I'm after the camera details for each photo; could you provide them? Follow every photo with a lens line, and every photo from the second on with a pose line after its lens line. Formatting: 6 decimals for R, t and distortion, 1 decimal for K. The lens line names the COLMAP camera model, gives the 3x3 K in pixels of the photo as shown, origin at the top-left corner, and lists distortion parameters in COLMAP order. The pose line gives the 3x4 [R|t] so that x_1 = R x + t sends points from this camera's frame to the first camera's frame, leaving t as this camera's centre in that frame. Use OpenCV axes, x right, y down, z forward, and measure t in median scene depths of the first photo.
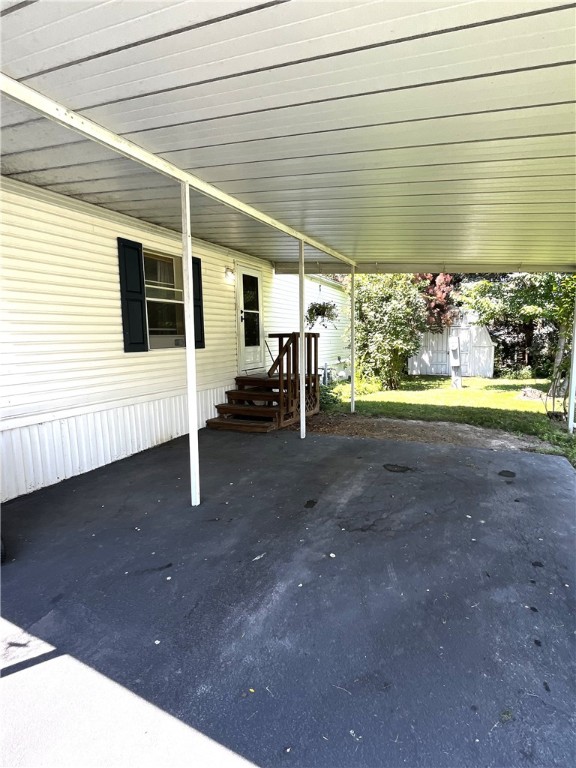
lens RADIAL K [[392.1, 0, 287.3], [0, 392.1, 386.5], [0, 0, 1]] dist [-0.003724, -0.000360]
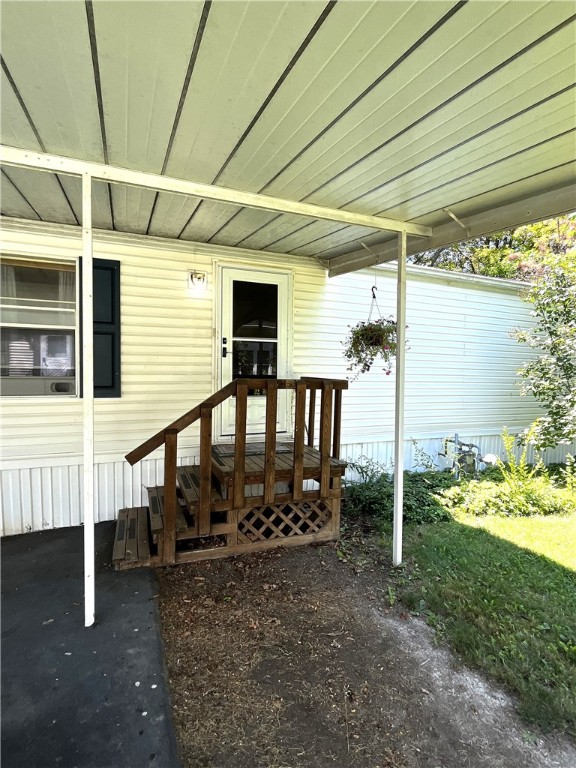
lens RADIAL K [[392.1, 0, 288.9], [0, 392.1, 383.7], [0, 0, 1]] dist [-0.003724, -0.000360]
pose [[0.761987, 0.061045, -0.644709, 0.388128], [-0.113216, 0.992773, -0.039808, -0.117910], [0.637619, 0.103324, 0.763391, 0.642269]]
